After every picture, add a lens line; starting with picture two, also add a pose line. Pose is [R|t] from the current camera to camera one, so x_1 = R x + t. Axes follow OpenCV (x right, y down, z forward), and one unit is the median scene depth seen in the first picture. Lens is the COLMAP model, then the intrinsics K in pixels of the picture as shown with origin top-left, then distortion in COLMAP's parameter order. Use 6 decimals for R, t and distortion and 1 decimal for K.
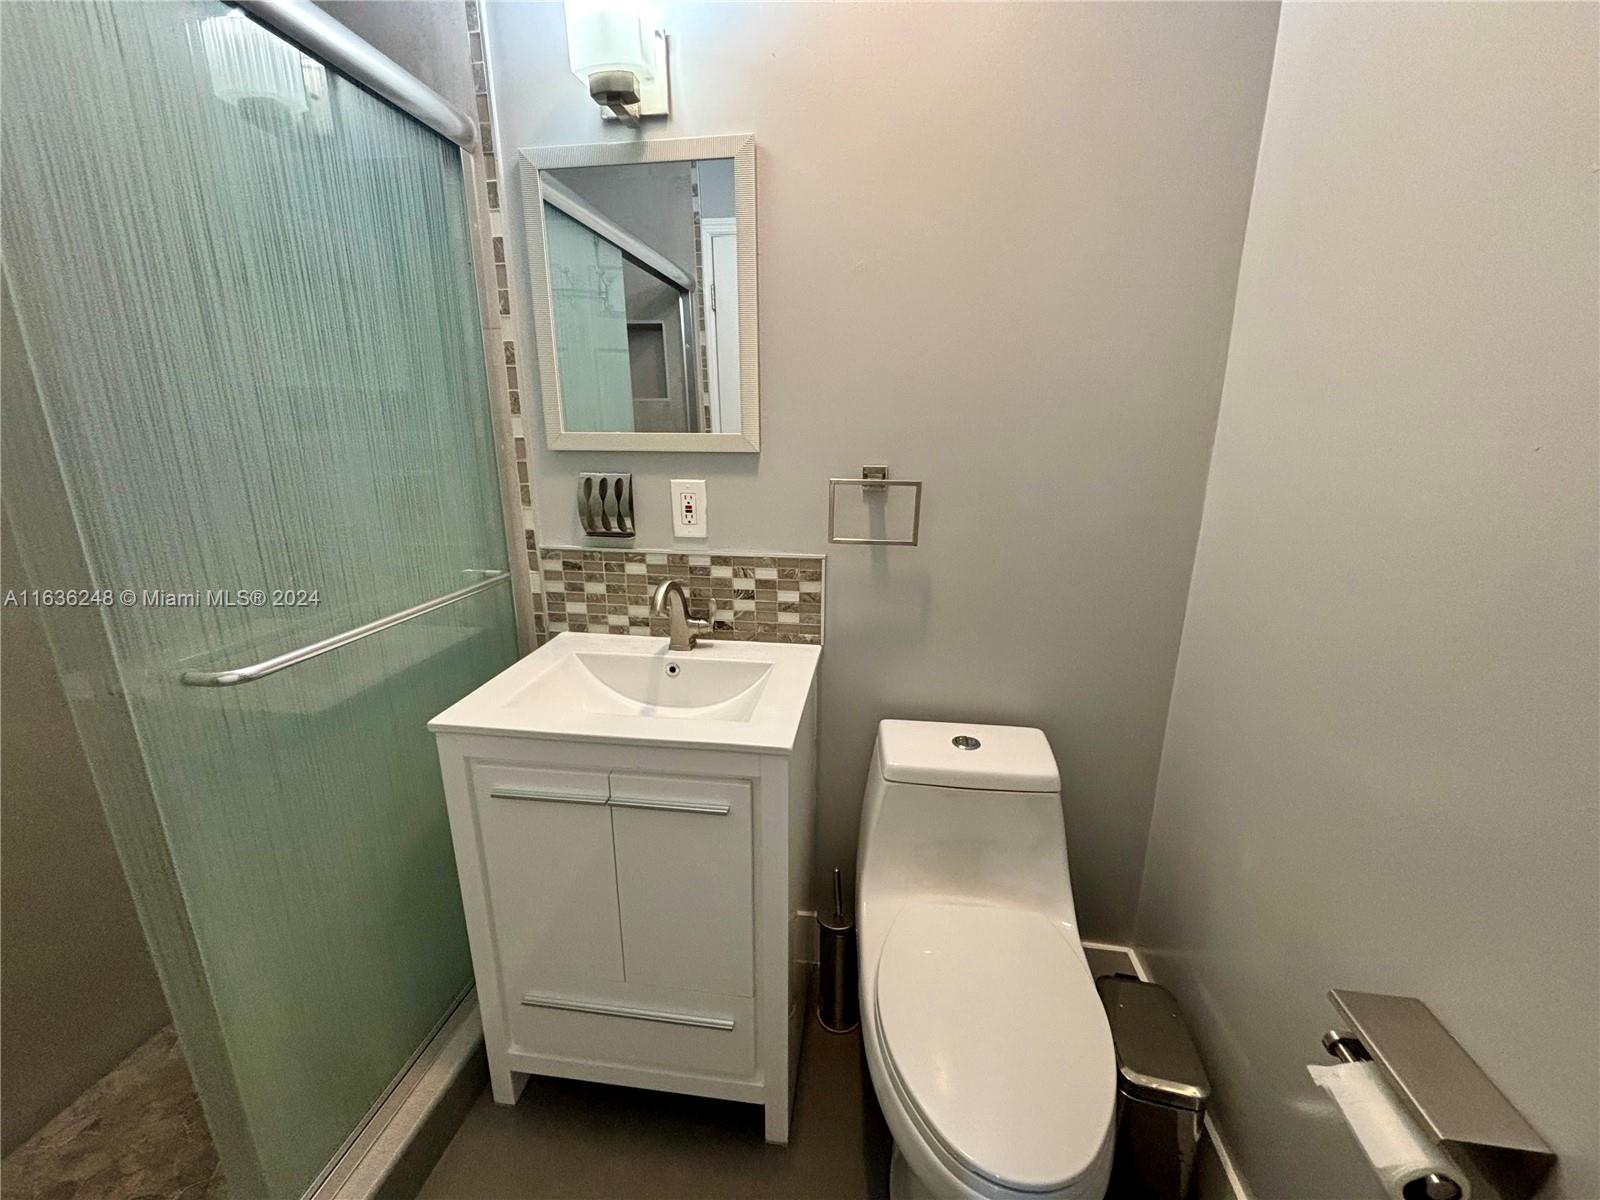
lens RADIAL K [[642.6, 0, 801.9], [0, 642.6, 599.5], [0, 0, 1]] dist [-0.002427, 0.001147]
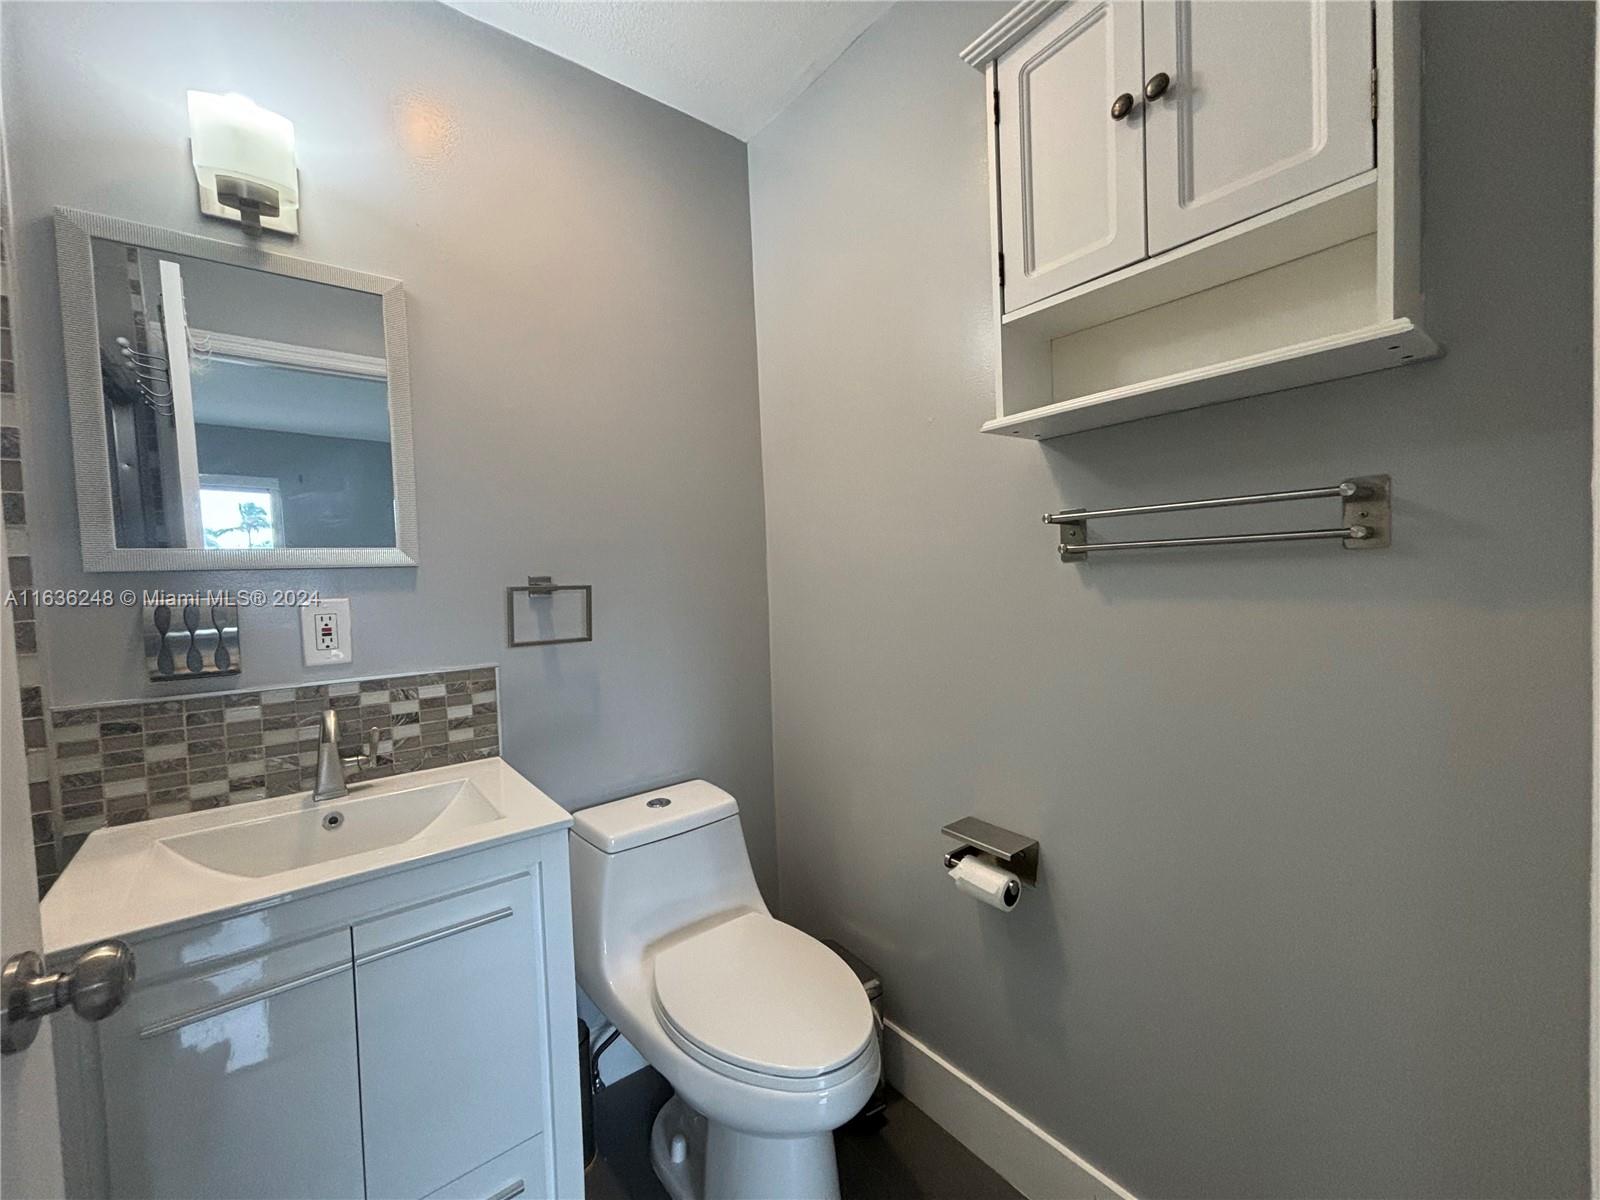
lens RADIAL K [[642.6, 0, 807.5], [0, 642.6, 596.0], [0, 0, 1]] dist [-0.002427, 0.001147]
pose [[0.690122, -0.054947, 0.721604, -0.345127], [0.225518, 0.963792, -0.142290, 0.082461], [-0.687658, 0.260932, 0.677526, -0.055675]]
